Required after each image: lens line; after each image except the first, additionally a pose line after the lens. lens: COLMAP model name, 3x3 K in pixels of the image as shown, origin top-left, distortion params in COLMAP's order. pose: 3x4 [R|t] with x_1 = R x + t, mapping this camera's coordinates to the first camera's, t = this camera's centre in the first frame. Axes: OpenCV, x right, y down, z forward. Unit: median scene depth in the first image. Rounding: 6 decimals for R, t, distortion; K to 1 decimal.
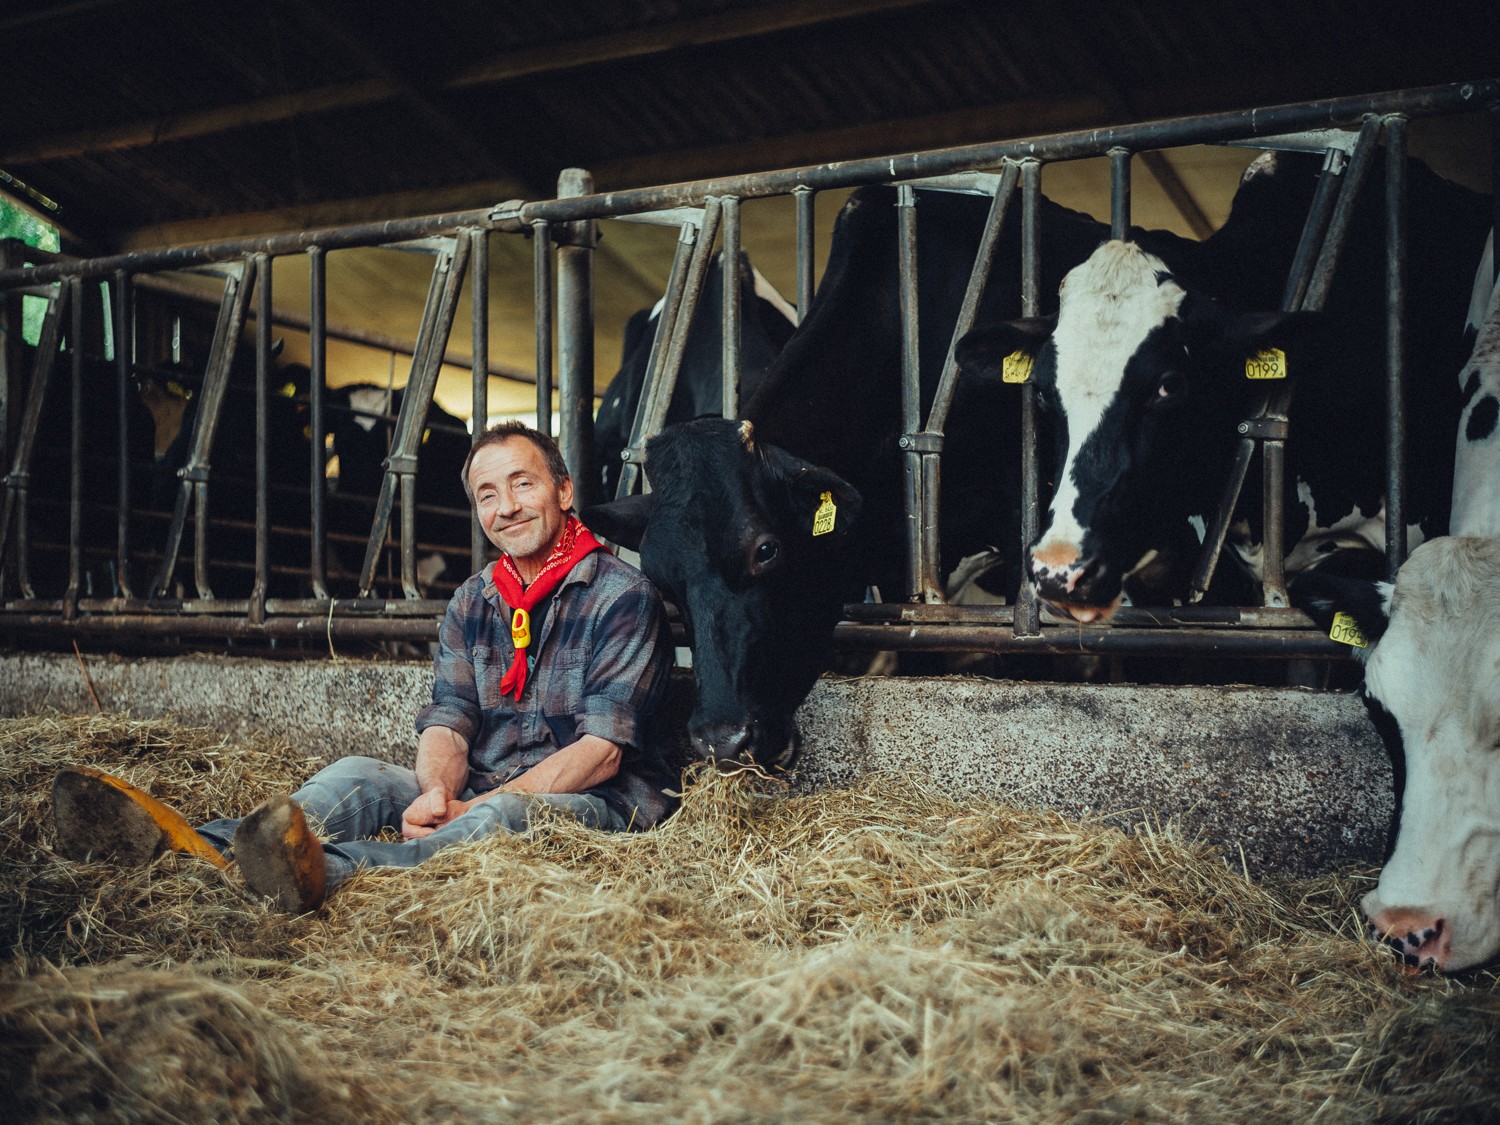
lens RADIAL K [[2167.8, 0, 750.0], [0, 2167.8, 562.5], [0, 0, 1]] dist [0.061362, 0.032954]
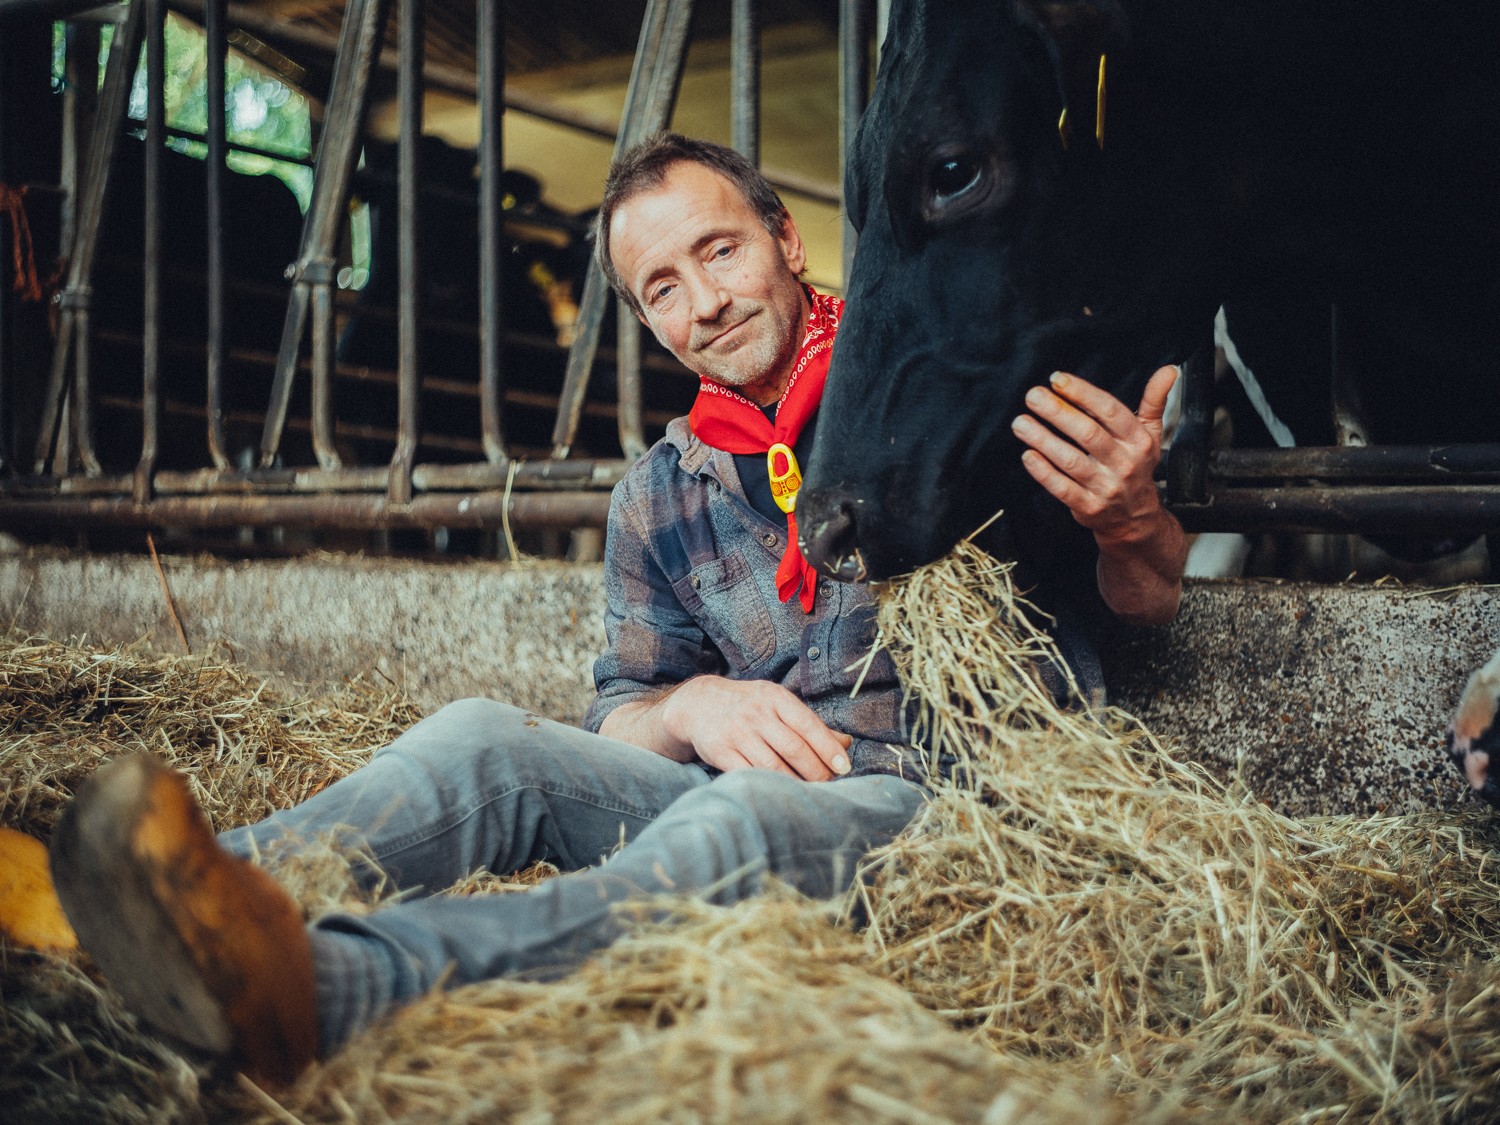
lens RADIAL K [[2388.7, 0, 750.0], [0, 2388.7, 562.5], [0, 0, 1]] dist [0.161177, 0.039838]
pose [[0.990605, 0.004578, -0.136680, -0.031905], [-0.000730, 0.999602, 0.028196, 0.025553], [0.136754, -0.027831, 0.990214, 0.331291]]
